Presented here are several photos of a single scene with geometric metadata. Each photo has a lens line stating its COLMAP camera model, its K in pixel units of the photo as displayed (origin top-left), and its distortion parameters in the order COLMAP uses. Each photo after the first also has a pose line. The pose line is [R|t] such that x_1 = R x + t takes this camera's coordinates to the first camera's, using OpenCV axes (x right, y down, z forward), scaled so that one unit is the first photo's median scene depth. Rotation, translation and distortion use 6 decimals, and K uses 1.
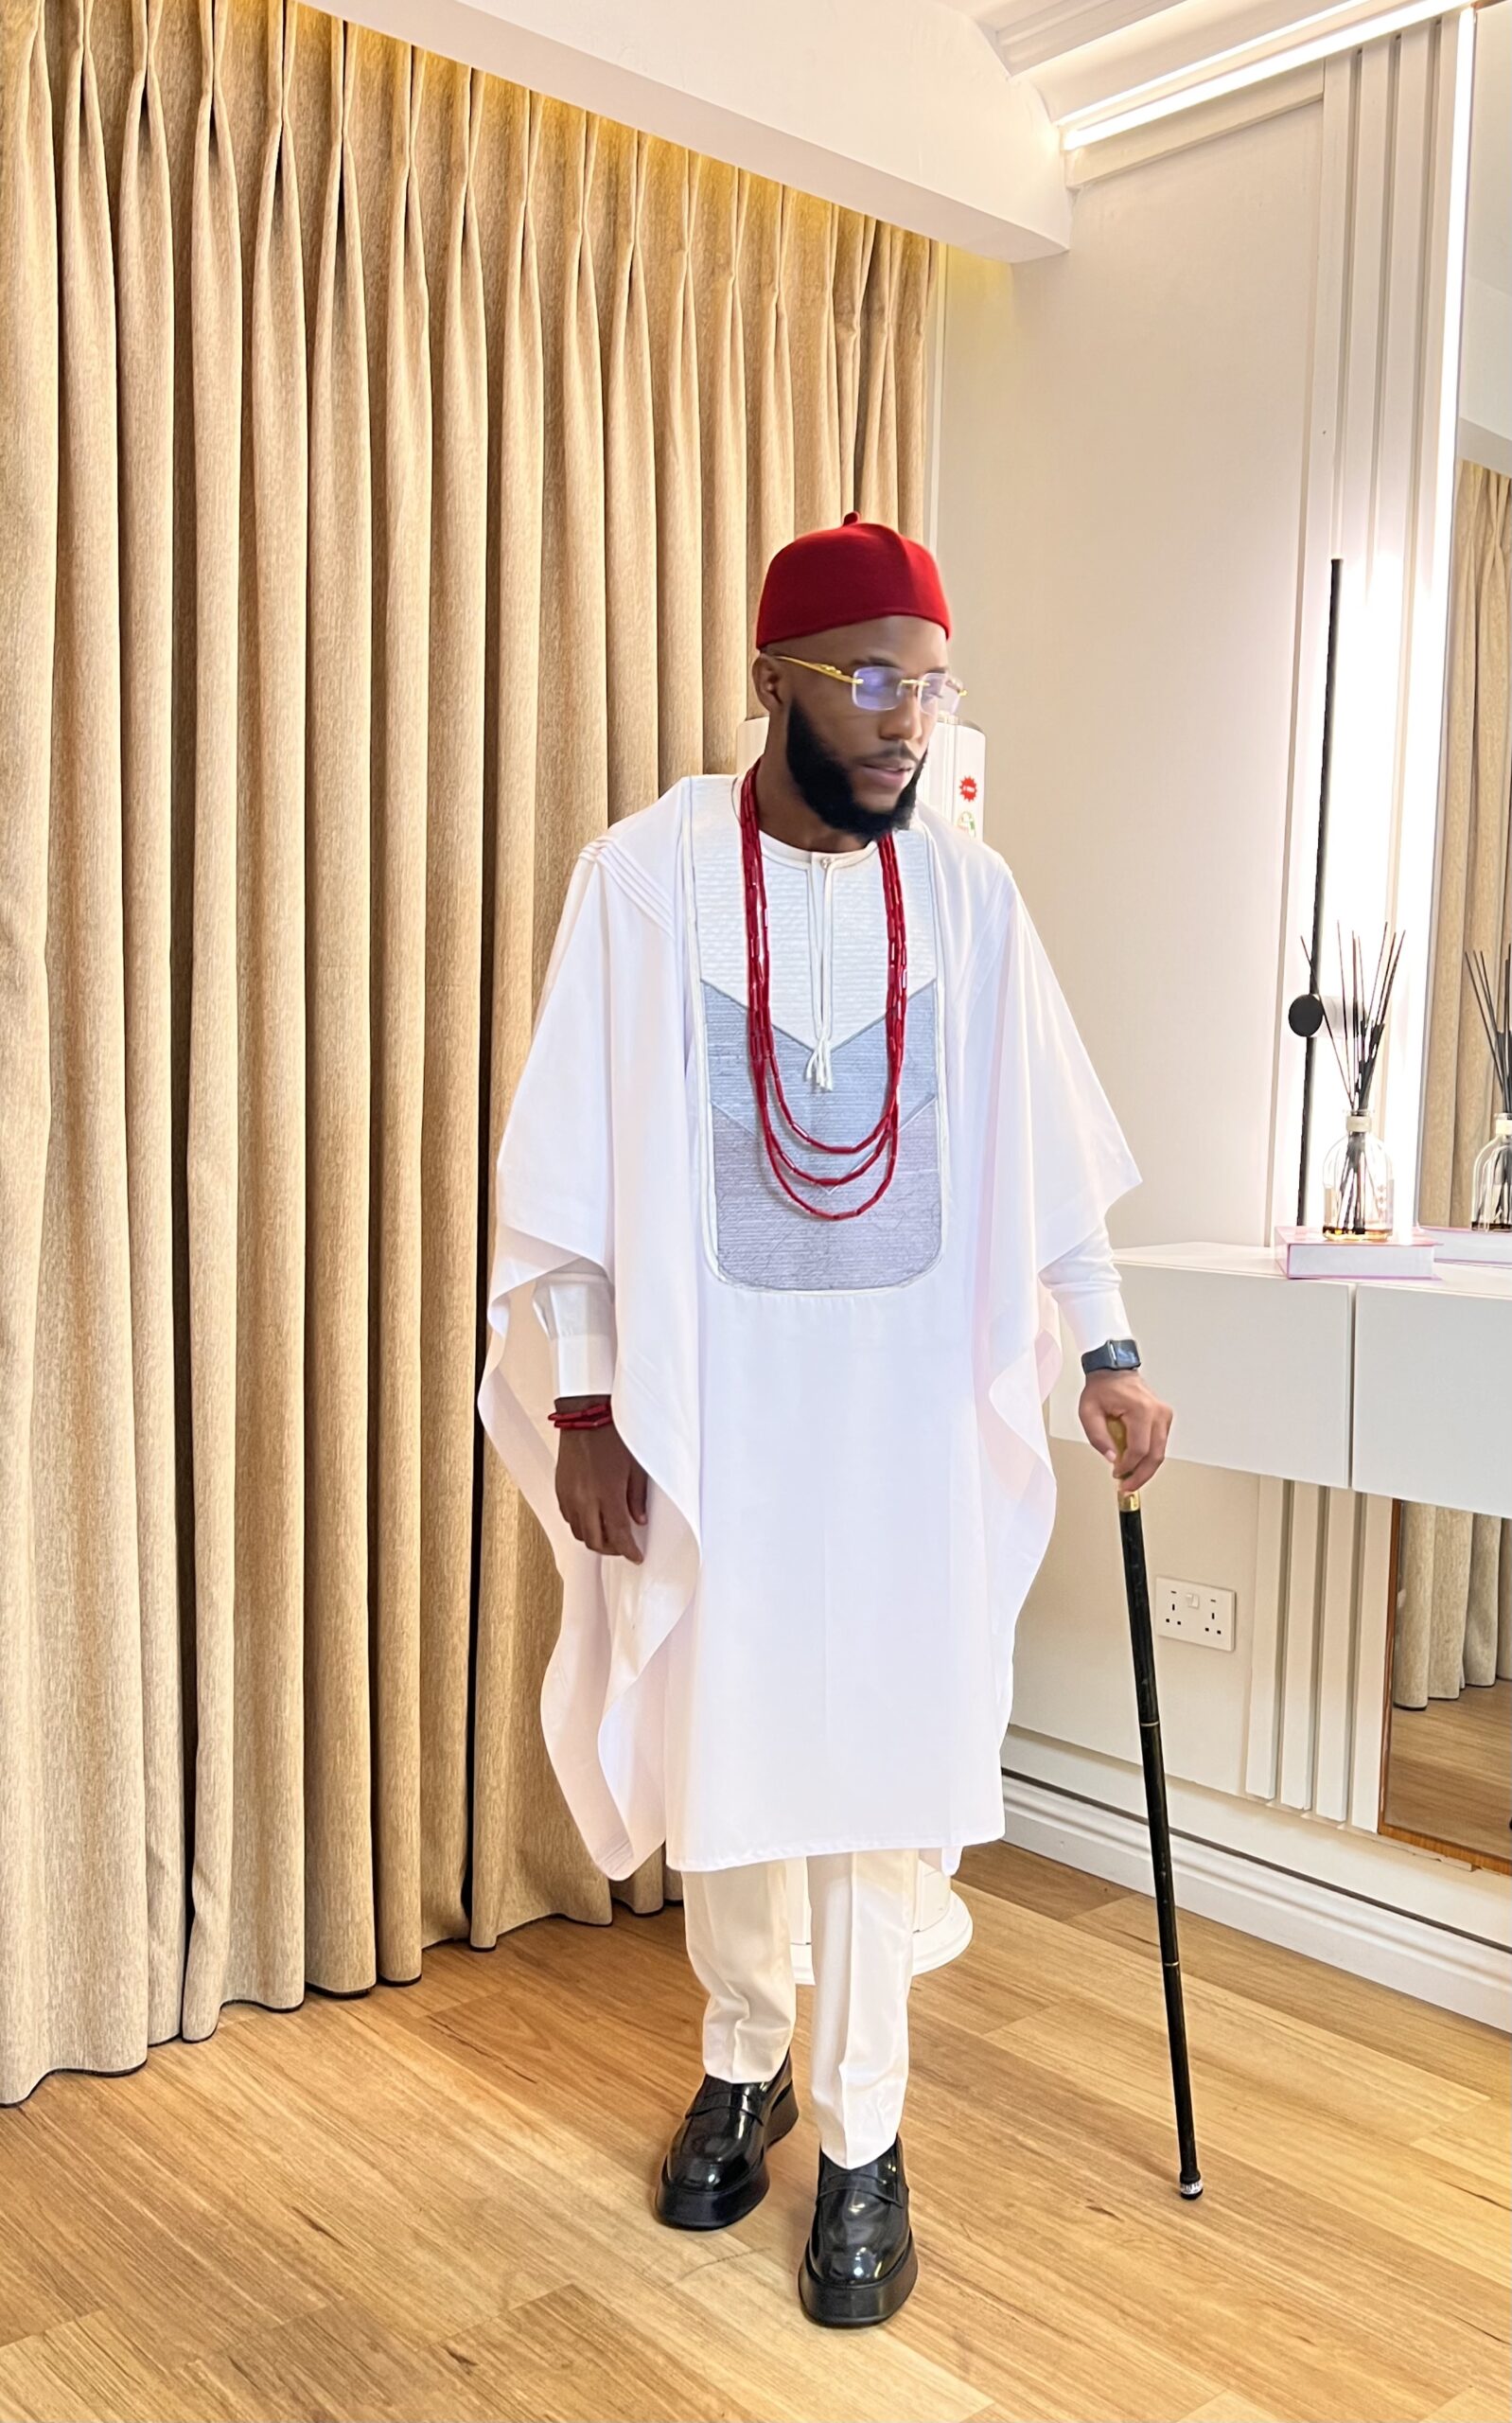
lens RADIAL K [[2209.4, 0, 937.0], [0, 2209.4, 1255.0], [0, 0, 1]] dist [0.011471, 0.000000]
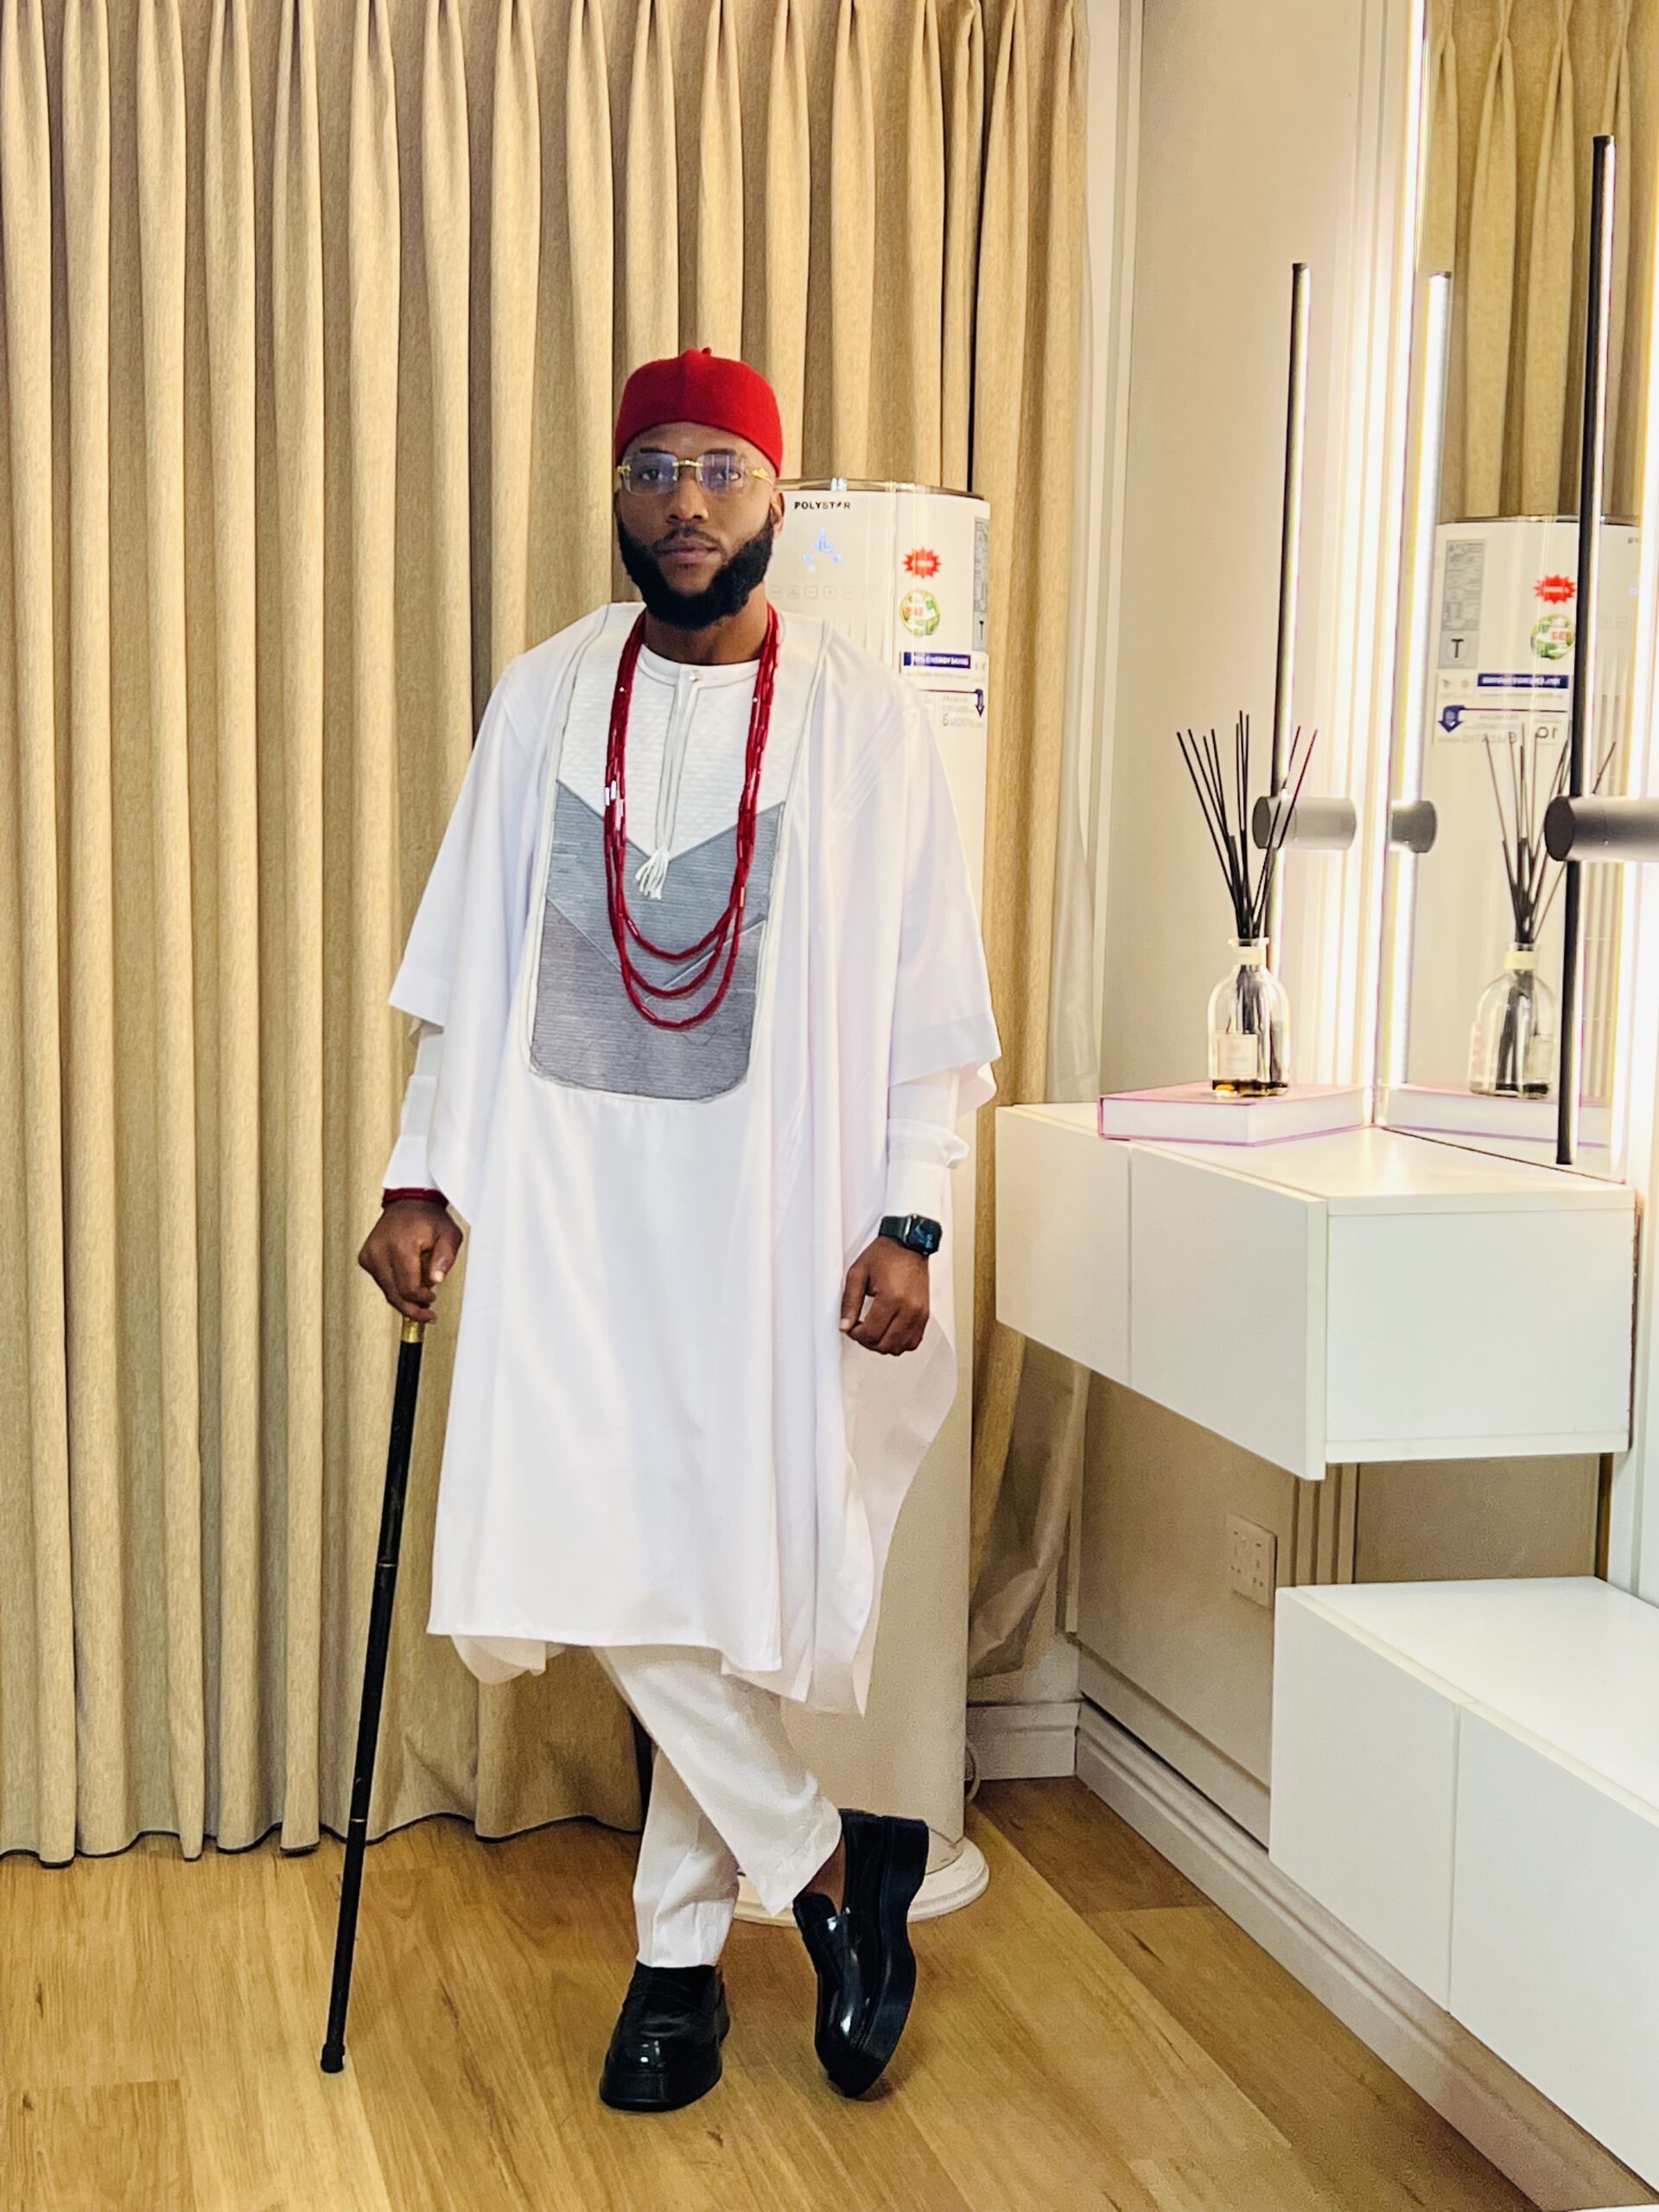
lens RADIAL K [[3472.1, 0, 838.8], [0, 3472.1, 1105.6], [0, 0, 1]] dist [0.079607, 0.000000]
pose [[0.859036, 0.033873, -0.510793, 0.733968], [-0.035312, 0.999353, 0.006884, -0.007582], [0.510695, 0.012123, 0.859676, -0.198708]]
